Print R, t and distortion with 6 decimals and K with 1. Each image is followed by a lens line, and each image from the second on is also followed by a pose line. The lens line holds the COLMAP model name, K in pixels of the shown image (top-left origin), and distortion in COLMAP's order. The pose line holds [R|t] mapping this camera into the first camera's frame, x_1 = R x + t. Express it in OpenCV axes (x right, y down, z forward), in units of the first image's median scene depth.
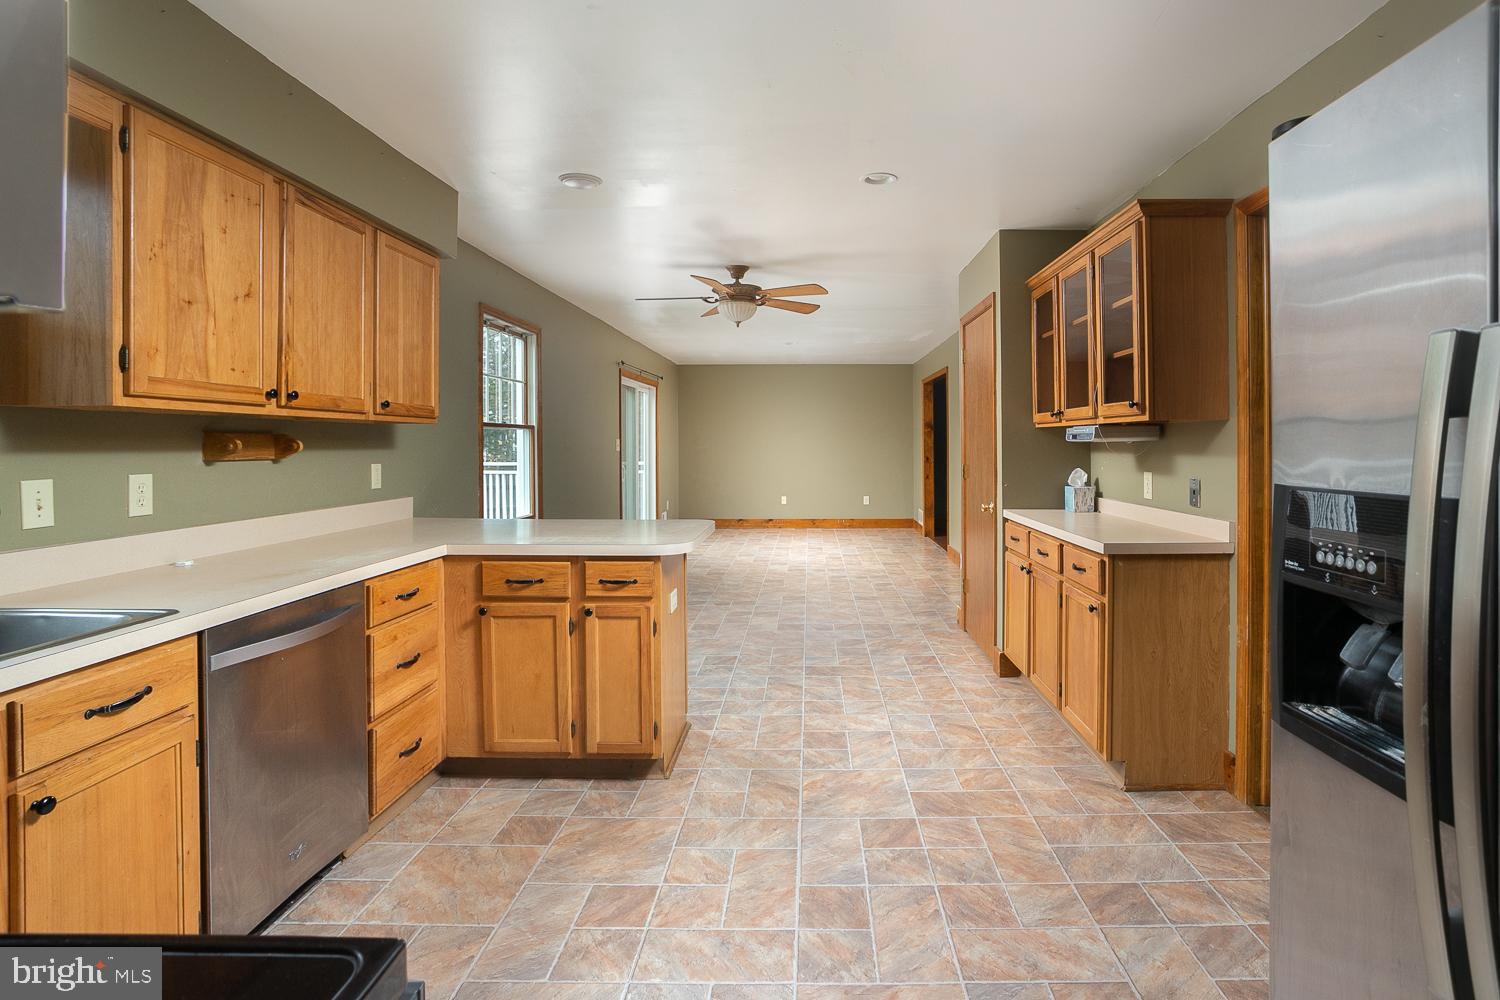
lens RADIAL K [[750.2, 0, 804.1], [0, 750.2, 441.3], [0, 0, 1]] dist [-0.036020, 0.000350]
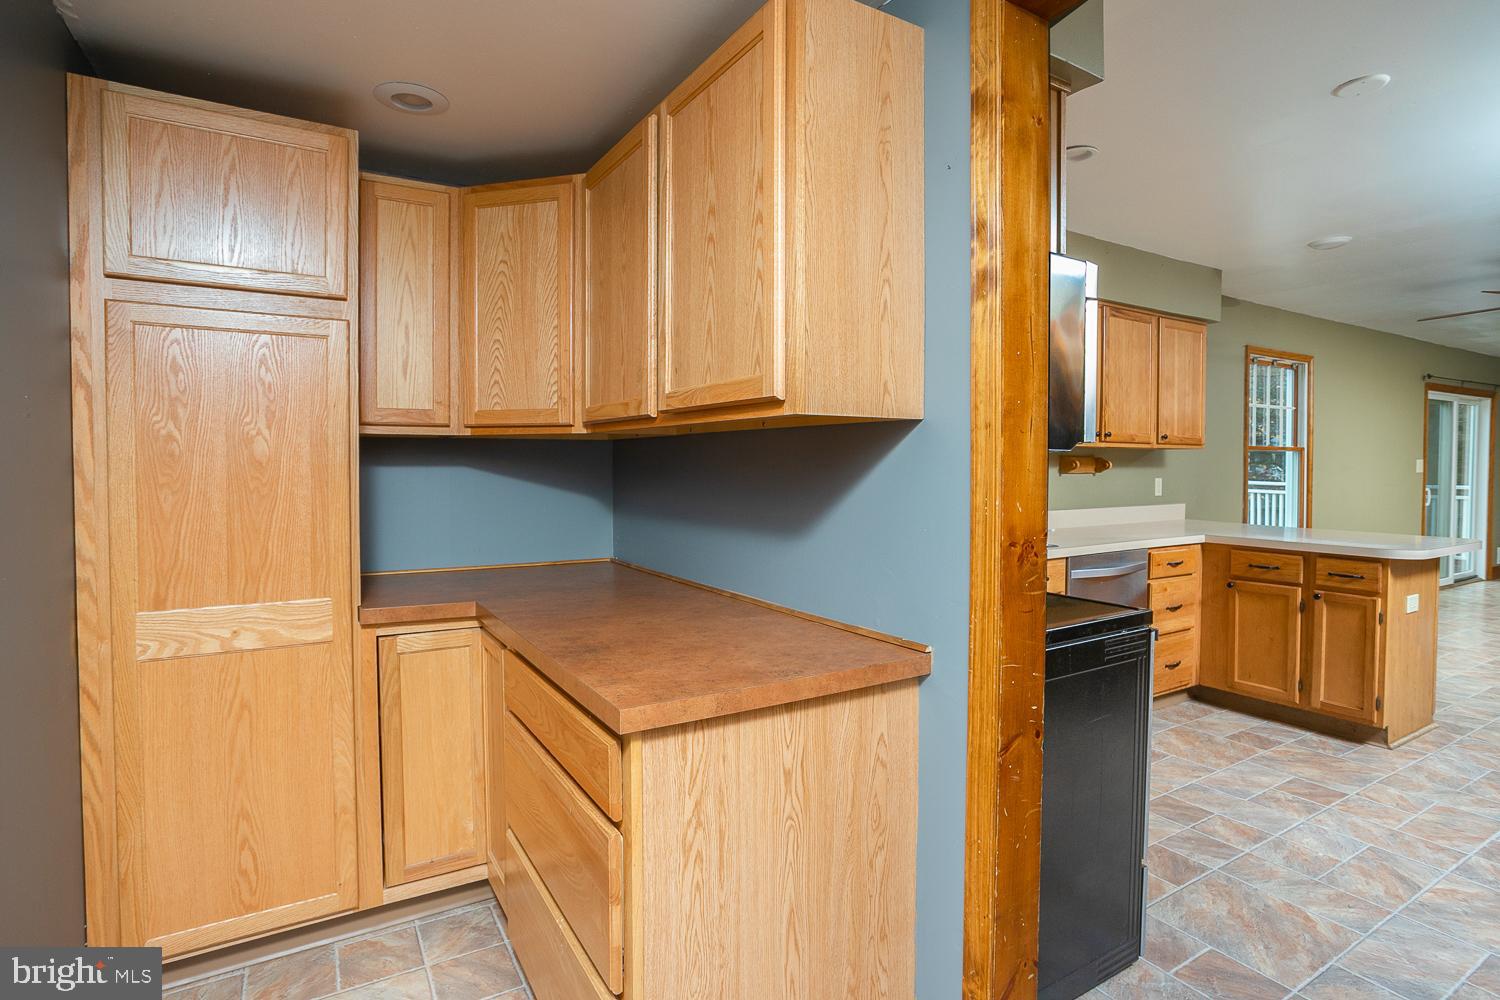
lens RADIAL K [[750.9, 0, 760.8], [0, 750.9, 494.3], [0, 0, 1]] dist [-0.035169, 0.016917]
pose [[0.523930, 0.038023, -0.850912, 0.280195], [-0.000299, 0.999011, 0.044457, -0.001844], [0.851762, -0.023038, 0.523423, -0.463853]]
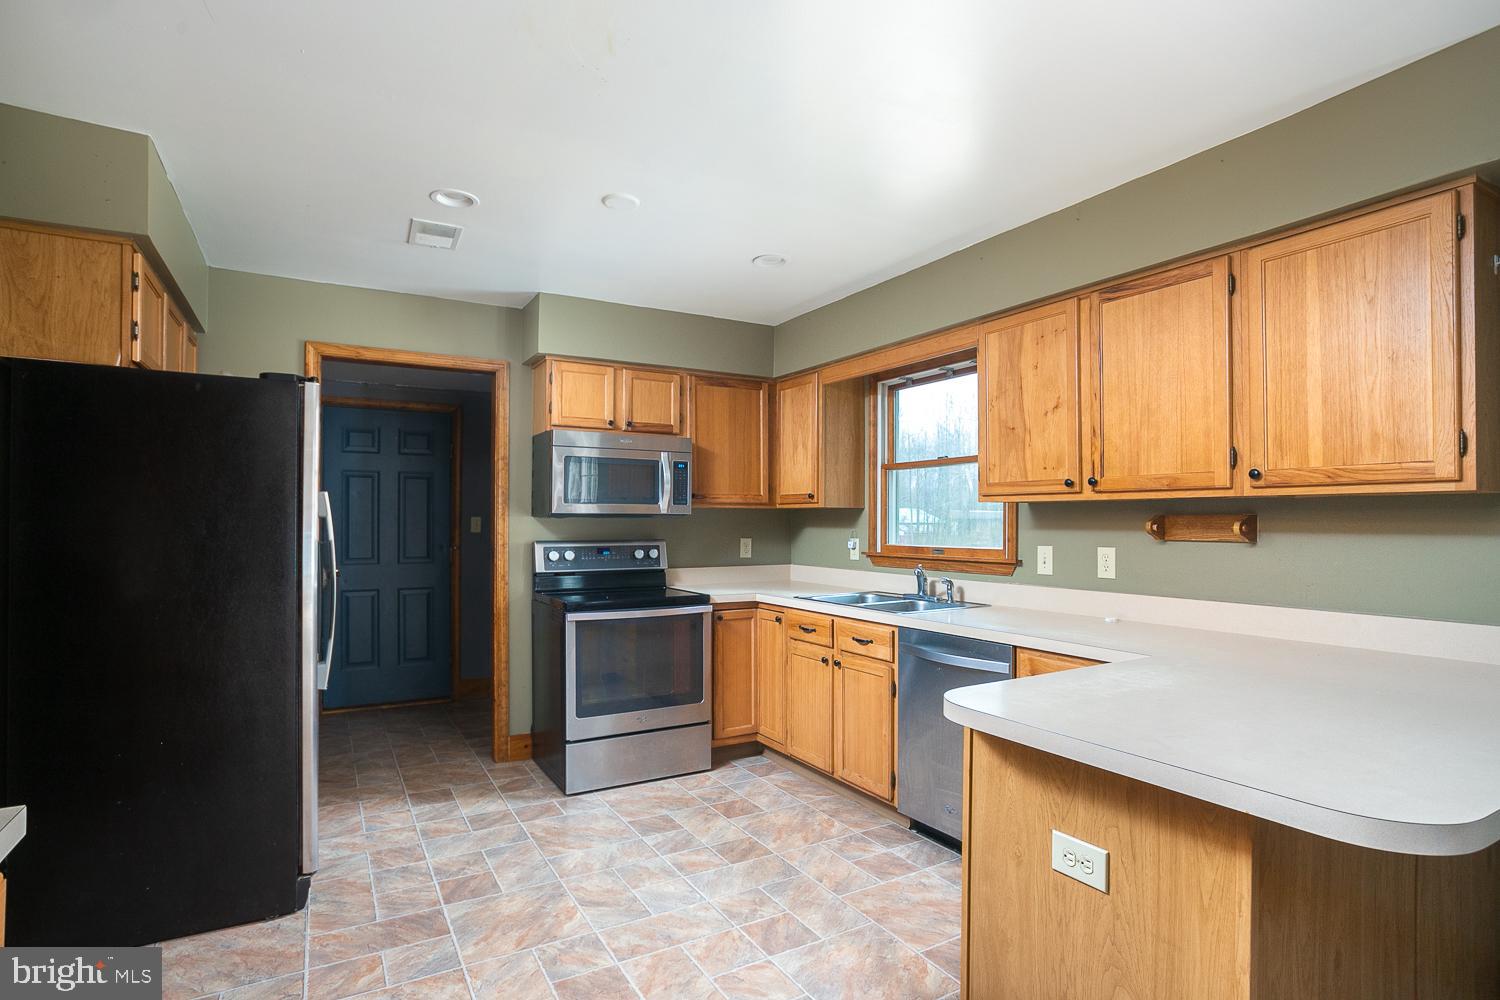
lens RADIAL K [[759.3, 0, 760.1], [0, 759.3, 515.2], [0, 0, 1]] dist [-0.029141, 0.000554]
pose [[-0.857725, -0.003382, -0.514097, 0.273653], [0.001943, 0.999950, -0.009819, -0.001144], [0.514105, -0.009421, -0.857676, 1.467249]]
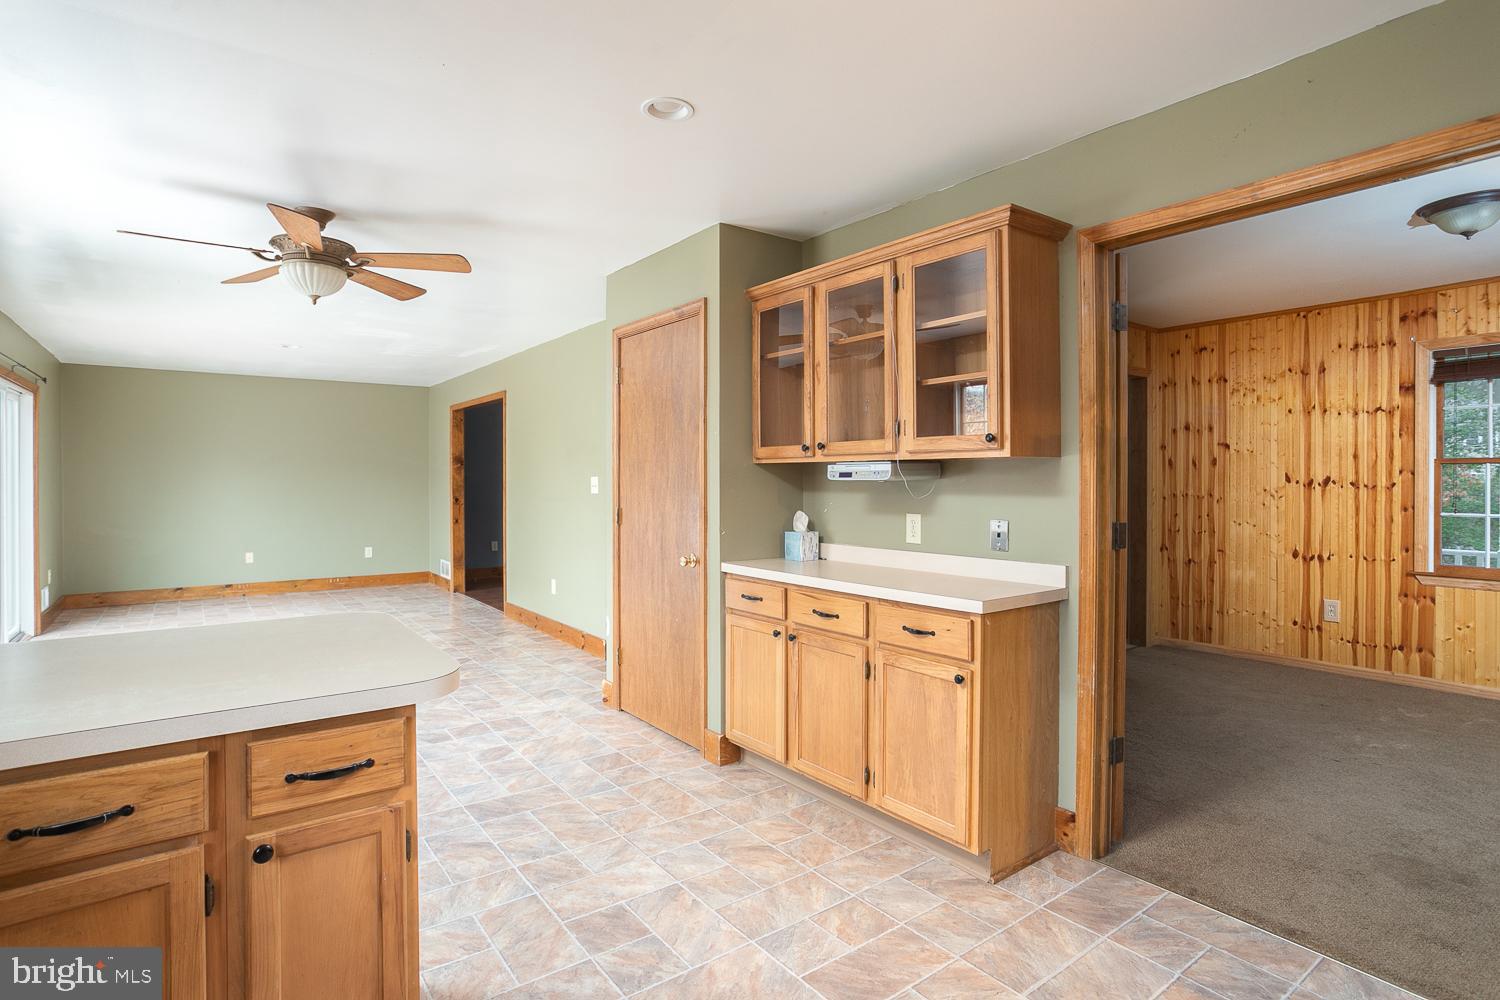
lens RADIAL K [[766.6, 0, 738.0], [0, 766.6, 482.0], [0, 0, 1]] dist [-0.051622, 0.028181]
pose [[0.804407, 0.000384, 0.594078, -0.326098], [-0.002457, 0.999993, 0.002681, 0.000289], [-0.594073, -0.003616, 0.804403, 0.457730]]
